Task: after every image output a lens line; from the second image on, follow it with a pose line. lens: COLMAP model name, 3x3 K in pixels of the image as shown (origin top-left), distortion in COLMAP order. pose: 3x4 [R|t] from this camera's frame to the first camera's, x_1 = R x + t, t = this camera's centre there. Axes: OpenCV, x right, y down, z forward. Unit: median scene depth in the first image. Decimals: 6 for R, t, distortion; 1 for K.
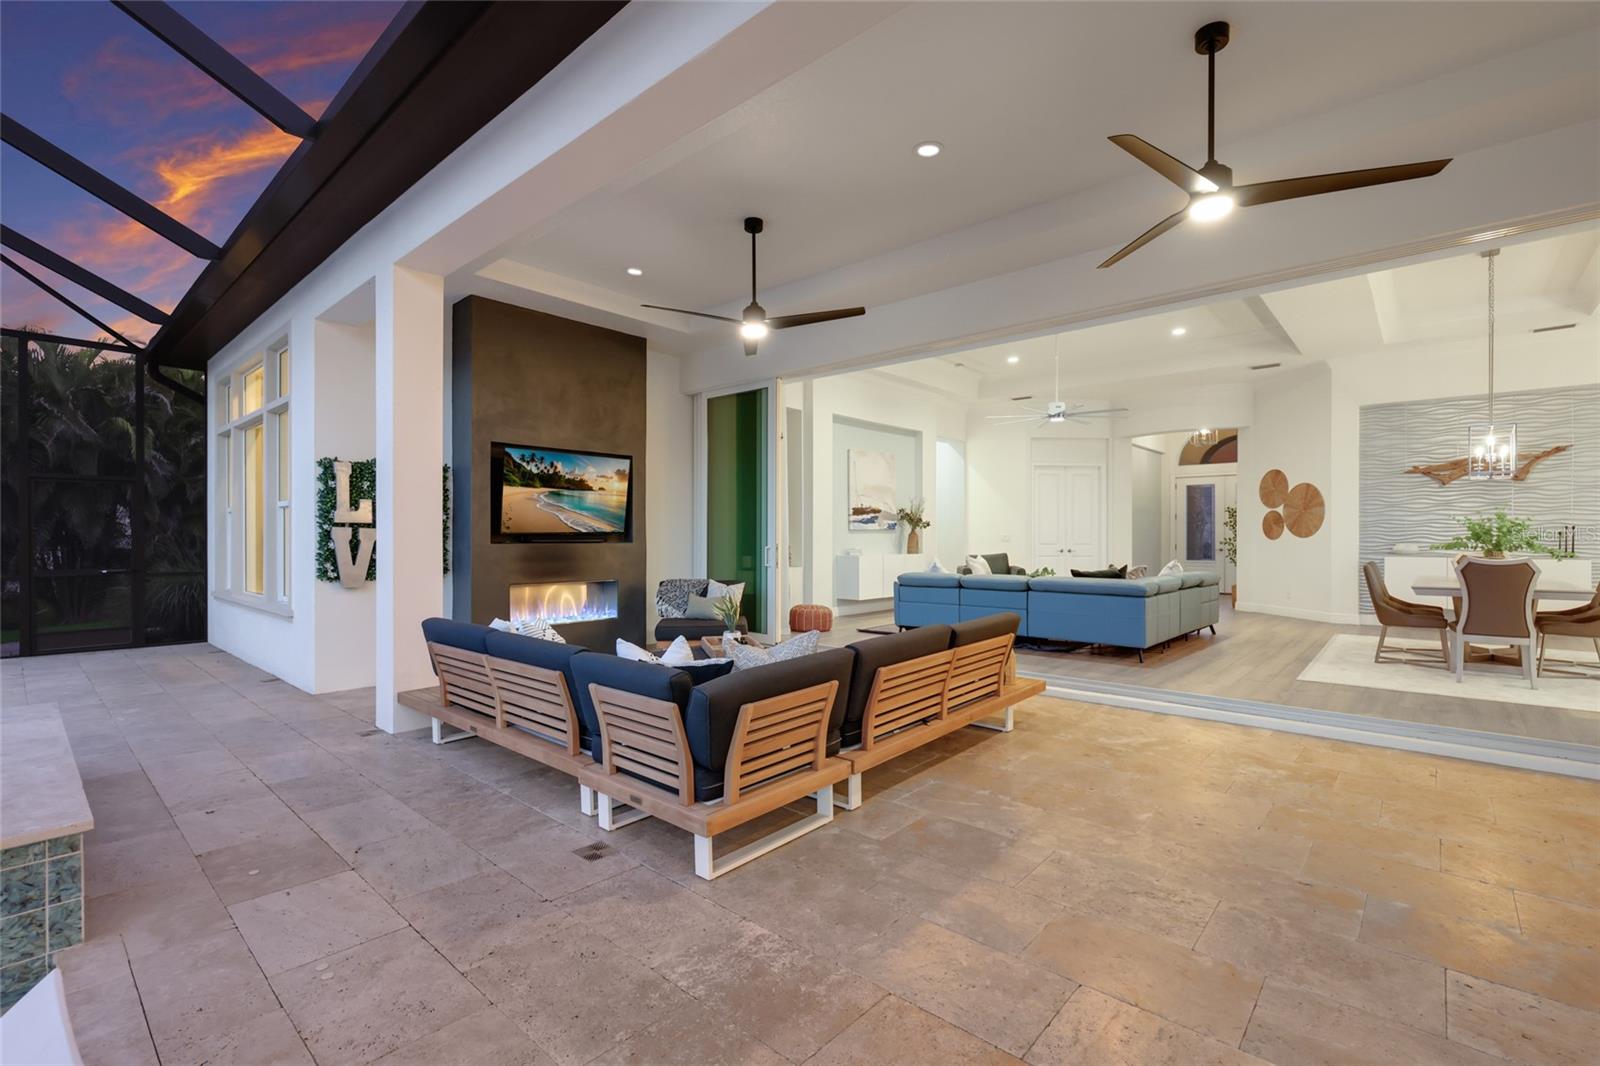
lens RADIAL K [[715.5, 0, 802.2], [0, 715.5, 539.4], [0, 0, 1]] dist [0.000930, -0.000985]
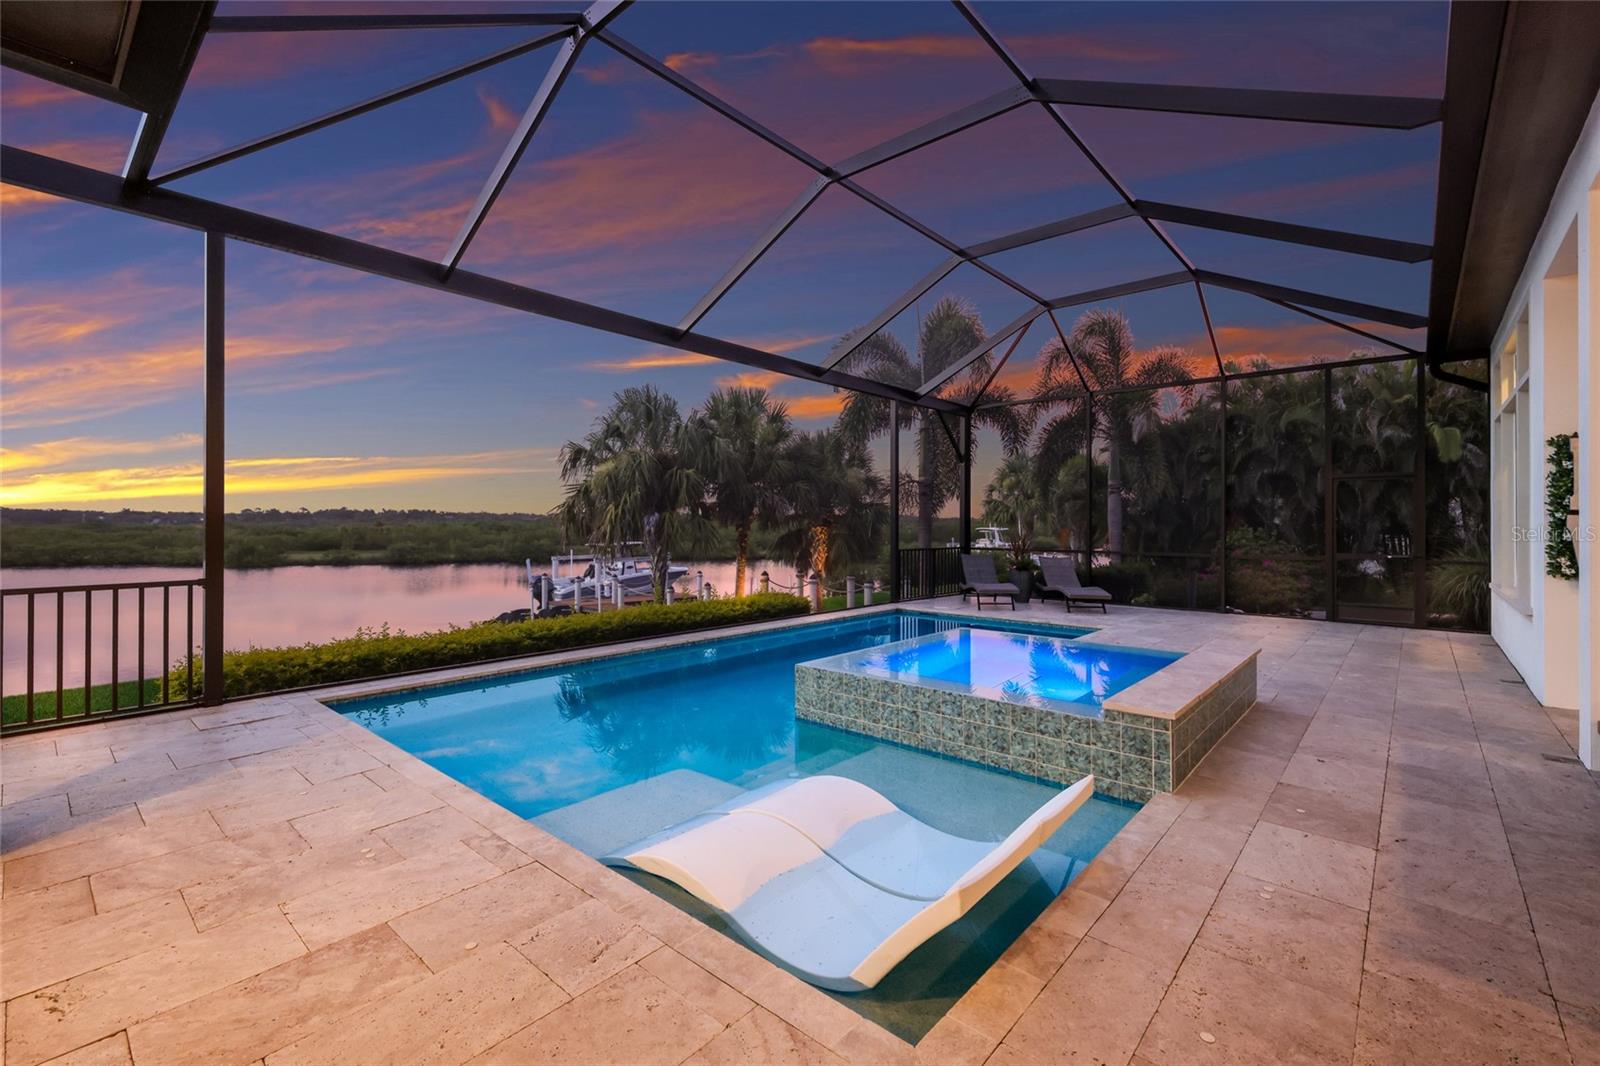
lens RADIAL K [[698.2, 0, 800.0], [0, 698.2, 533.0], [0, 0, 1]] dist [0.008446, 0.000191]
pose [[-0.002288, 0.011746, -0.999928, 0.186145], [-0.008296, 0.999896, 0.011765, 0.001582], [0.999963, 0.008322, -0.002190, 0.087024]]
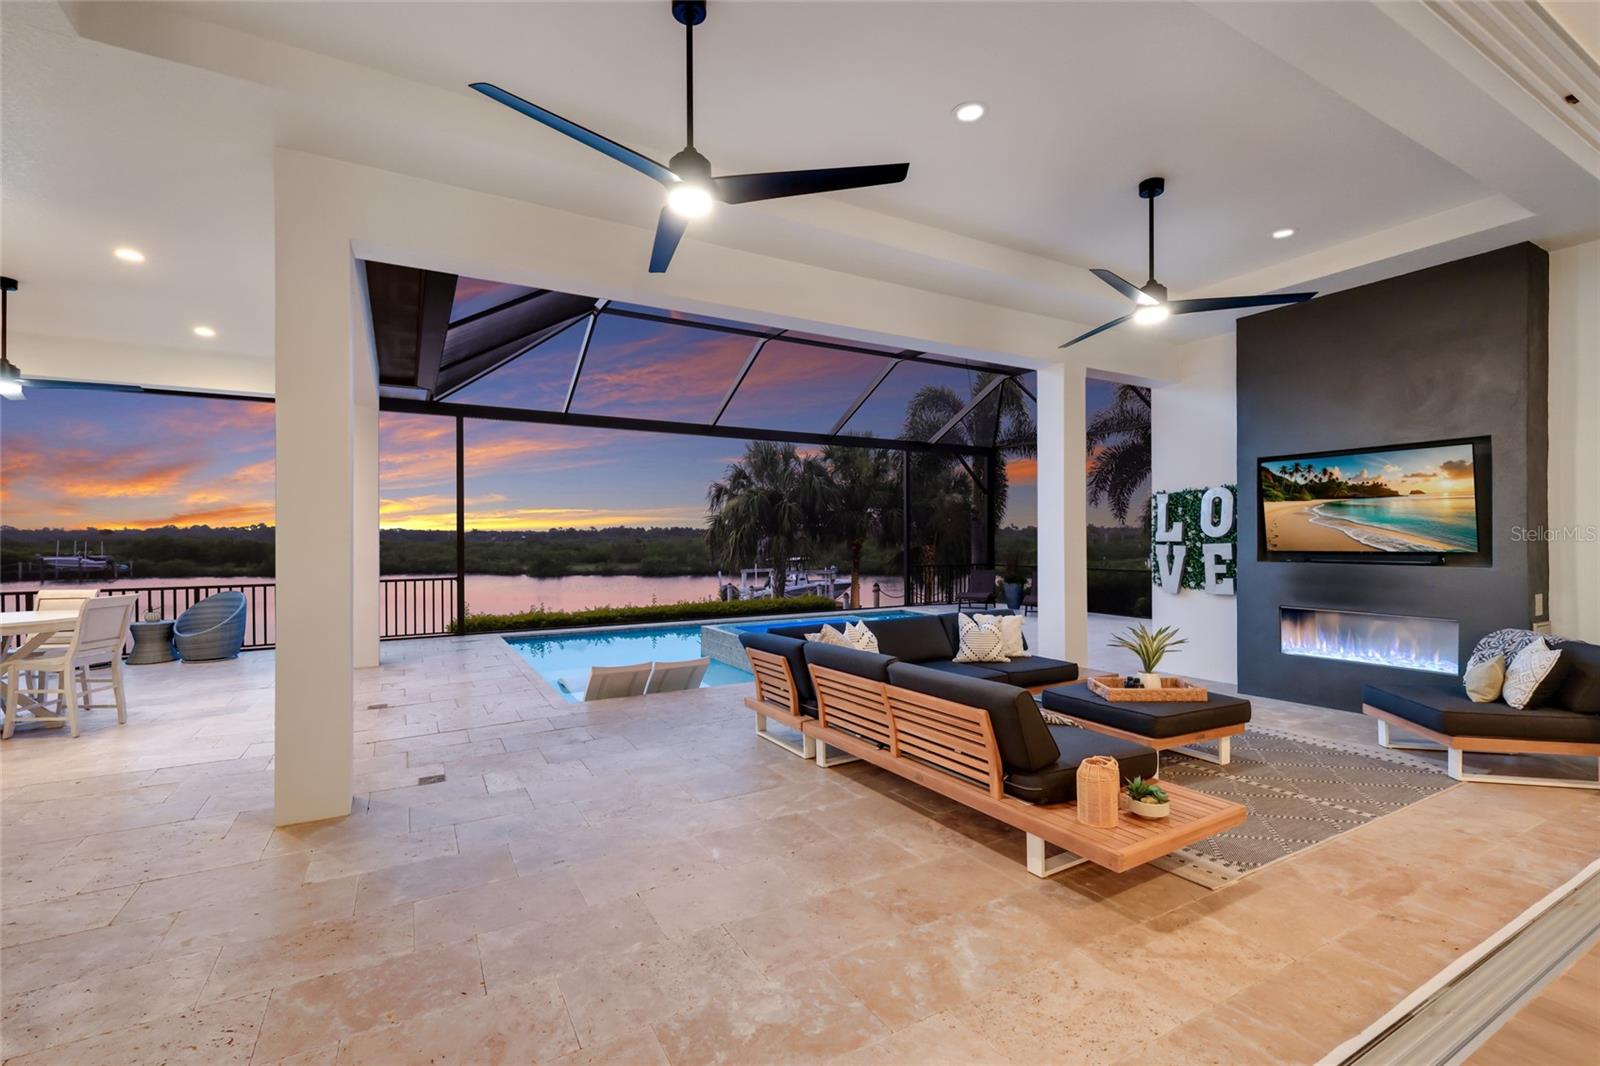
lens RADIAL K [[715.5, 0, 802.2], [0, 715.5, 539.4], [0, 0, 1]] dist [0.000930, -0.000985]
pose [[-0.330941, 0.002058, -0.943649, 0.798035], [-0.001816, 0.999994, 0.002818, -0.030103], [0.943650, 0.002647, -0.330936, 0.836270]]
